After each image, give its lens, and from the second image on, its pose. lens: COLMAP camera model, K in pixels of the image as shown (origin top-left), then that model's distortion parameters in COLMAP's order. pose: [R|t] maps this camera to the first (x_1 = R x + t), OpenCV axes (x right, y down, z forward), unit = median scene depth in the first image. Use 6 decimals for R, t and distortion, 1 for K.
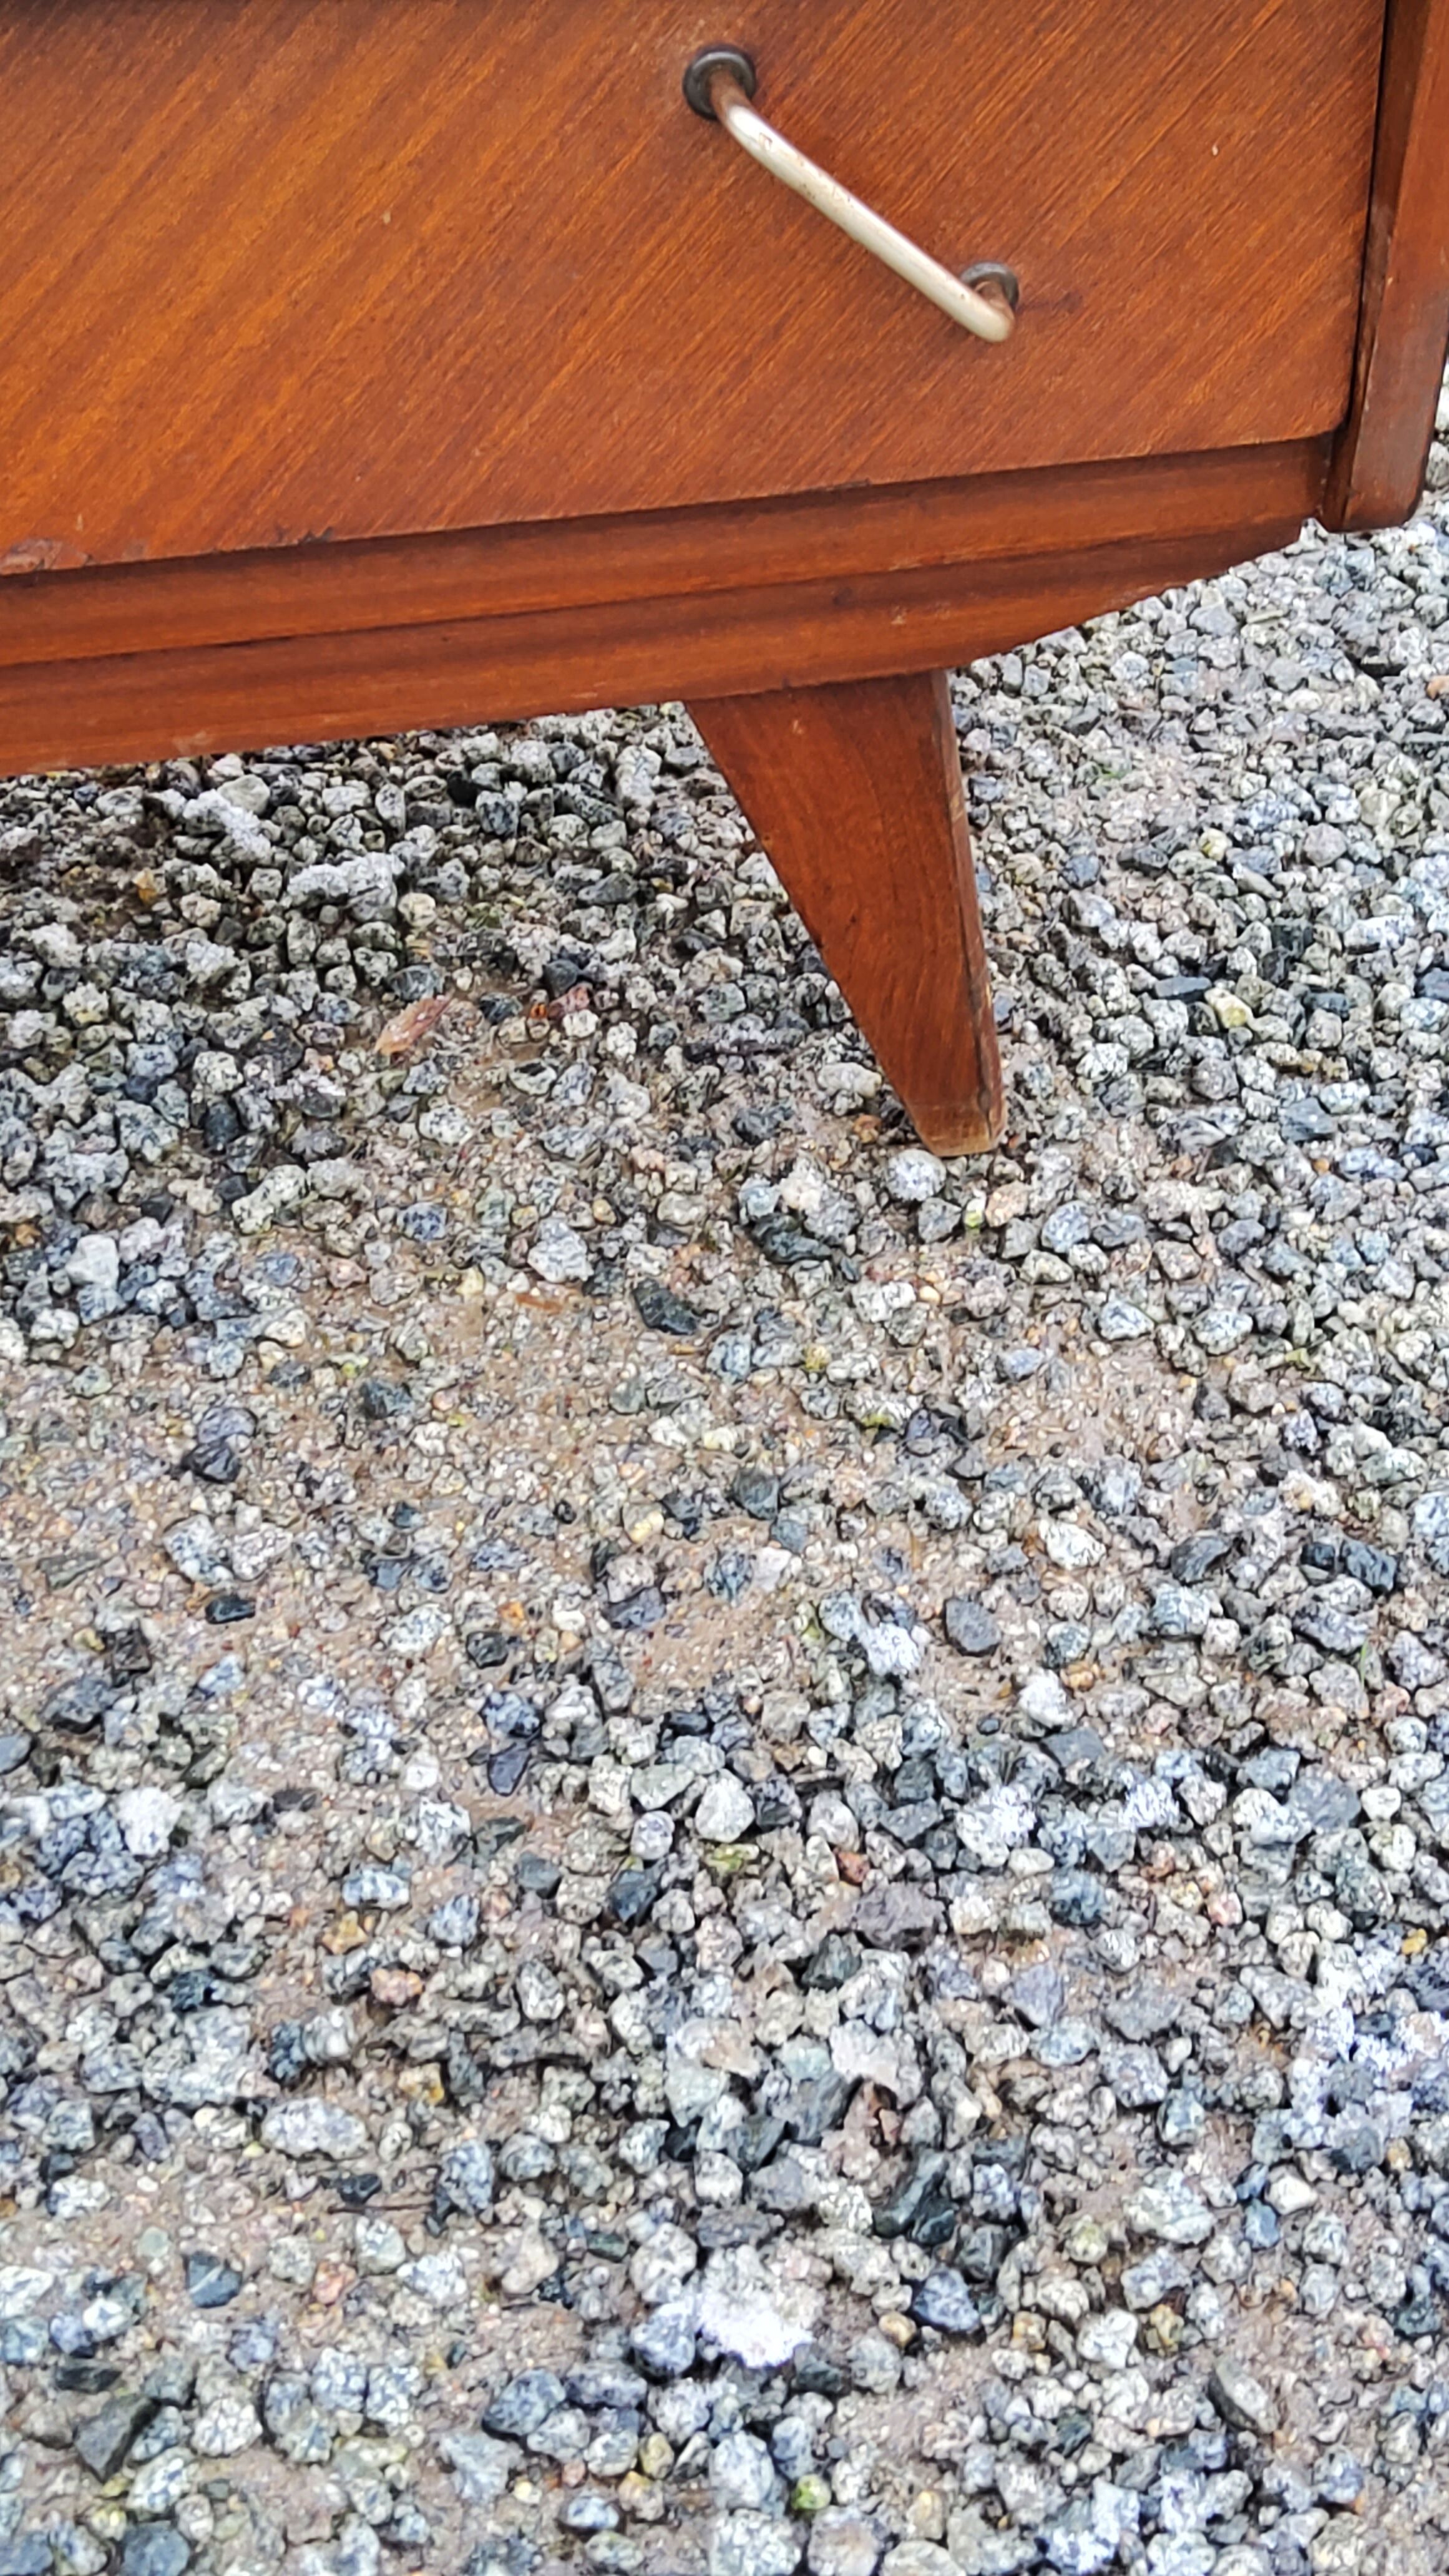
lens RADIAL K [[3812.0, 0, 749.0], [0, 3812.0, 1269.0], [0, 0, 1]] dist [0.099890, 0.000000]
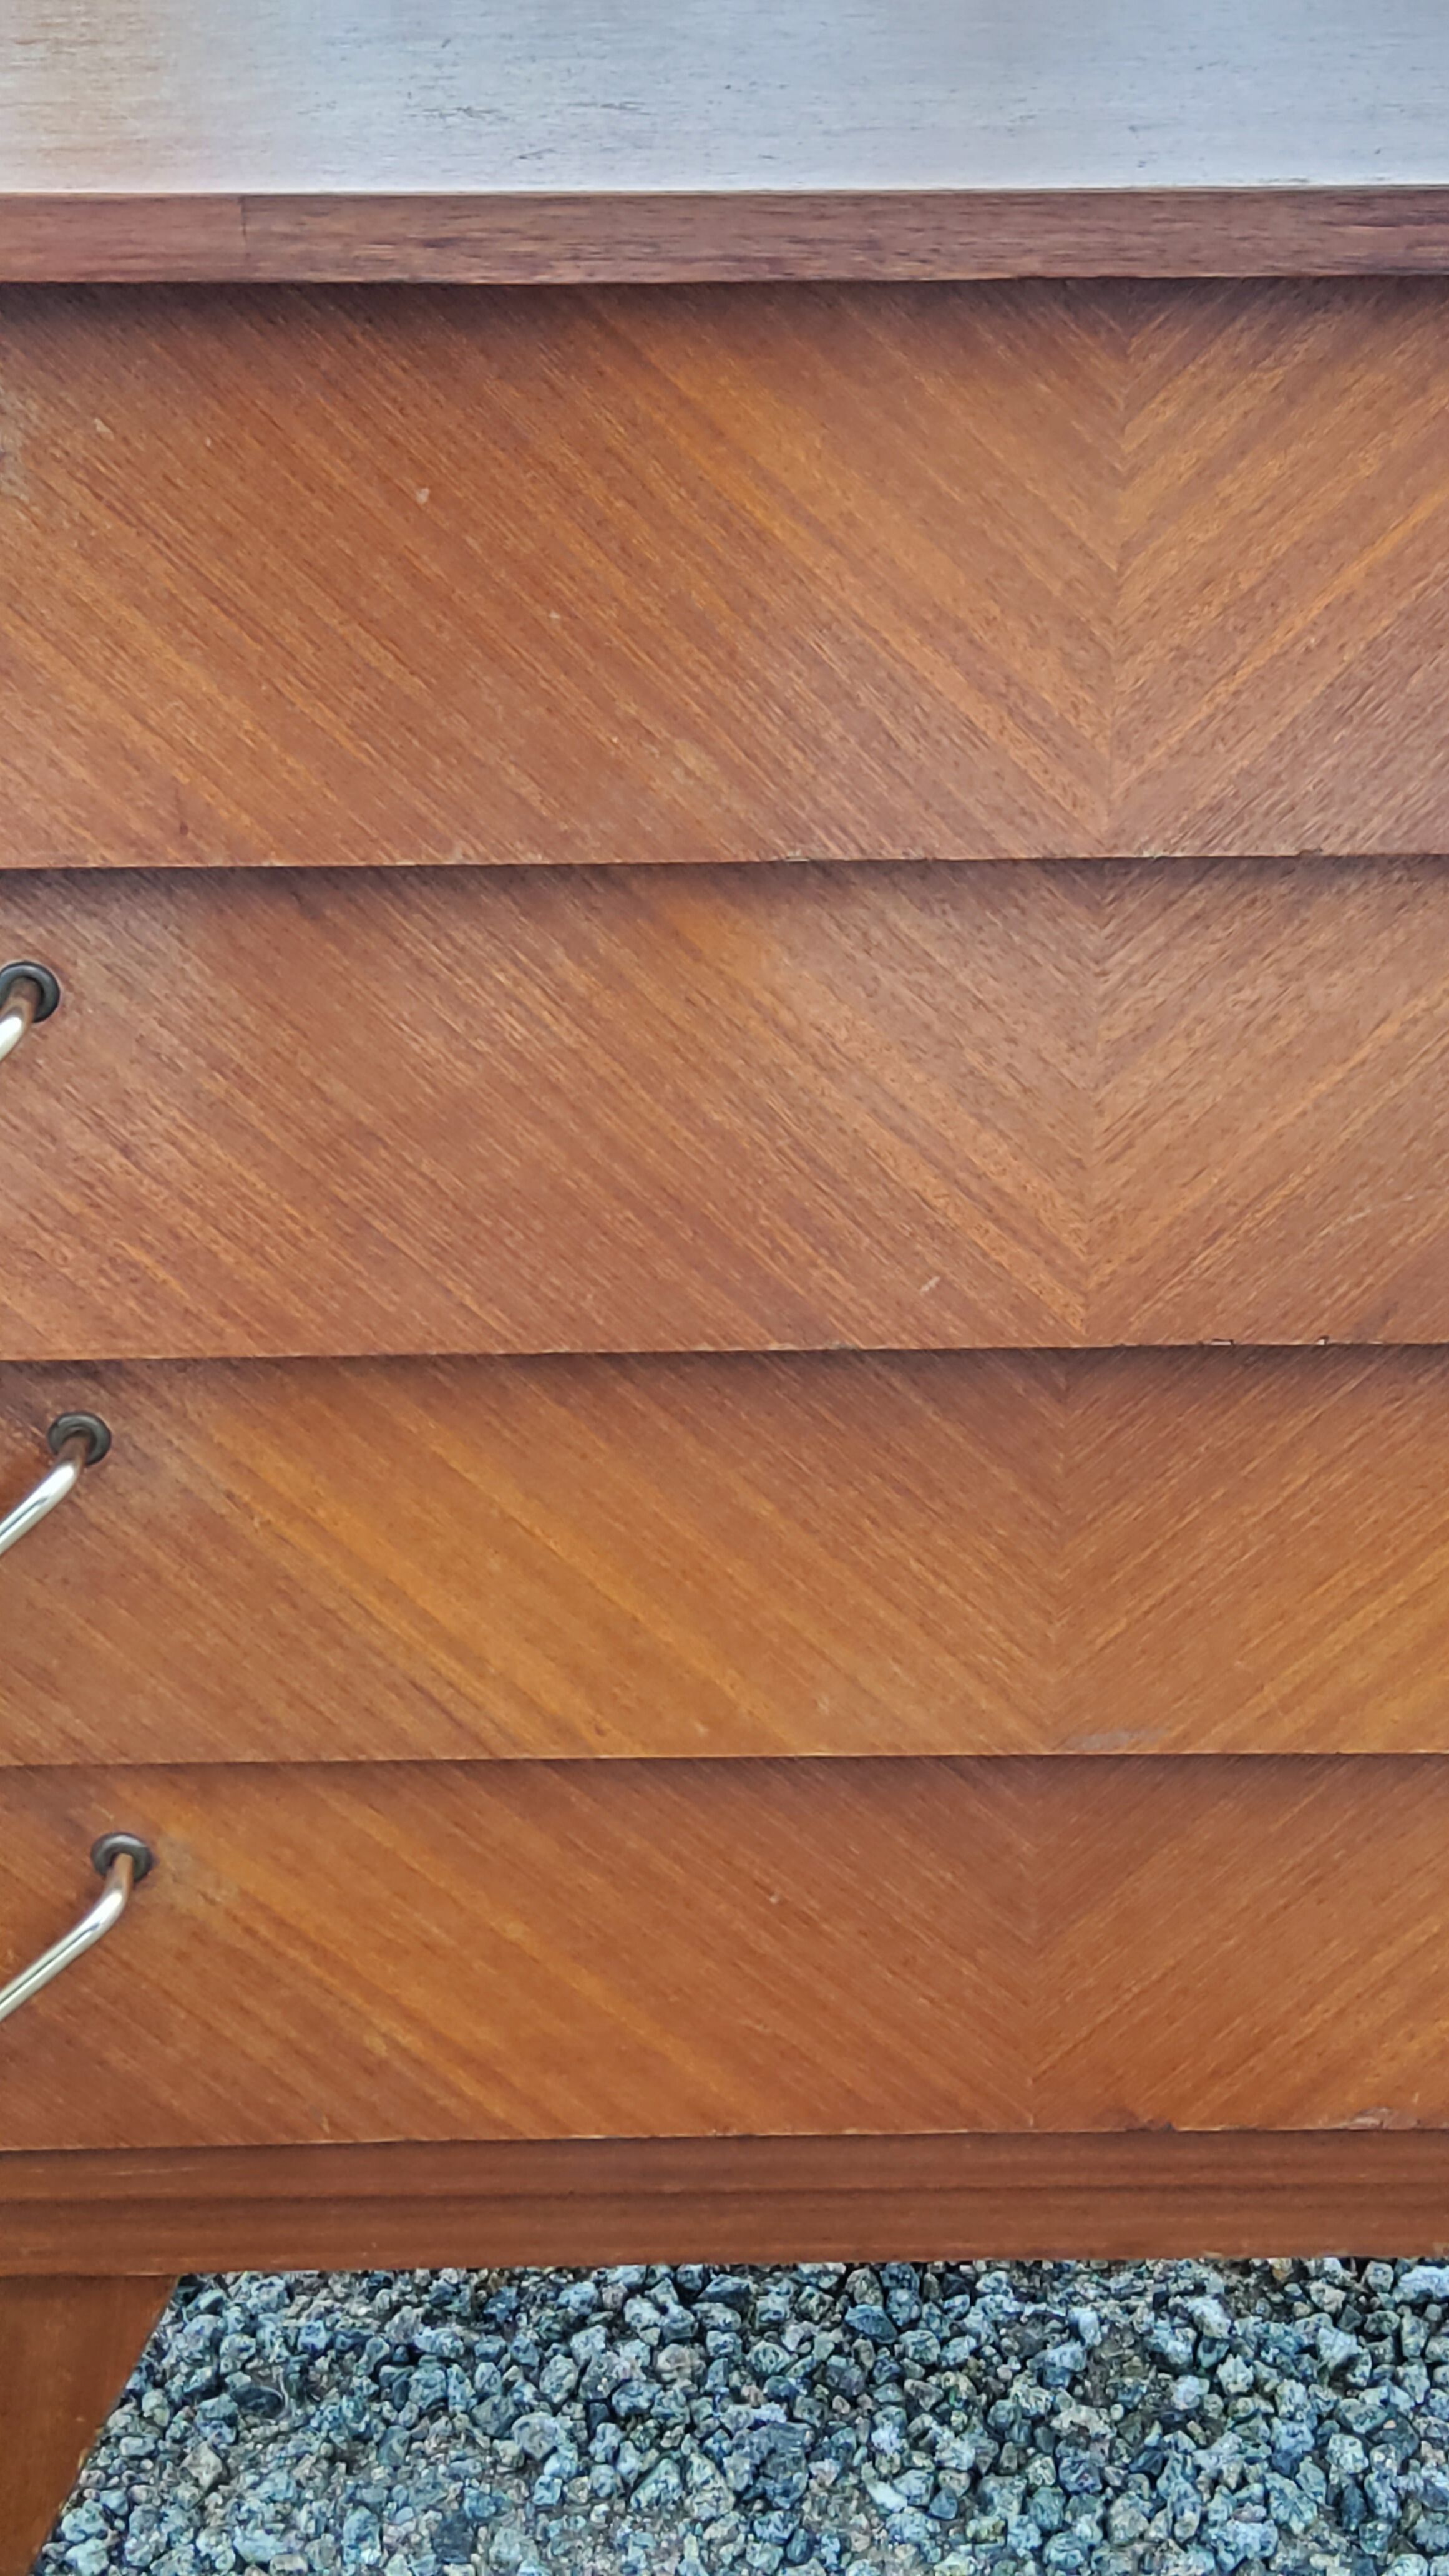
lens RADIAL K [[3812.0, 0, 751.7], [0, 3812.0, 1269.6], [0, 0, 1]] dist [0.099890, 0.000000]
pose [[0.984245, 0.083677, -0.155754, -0.164756], [-0.119982, 0.963140, -0.240759, -0.094878], [0.129867, 0.255654, 0.958006, -0.258748]]
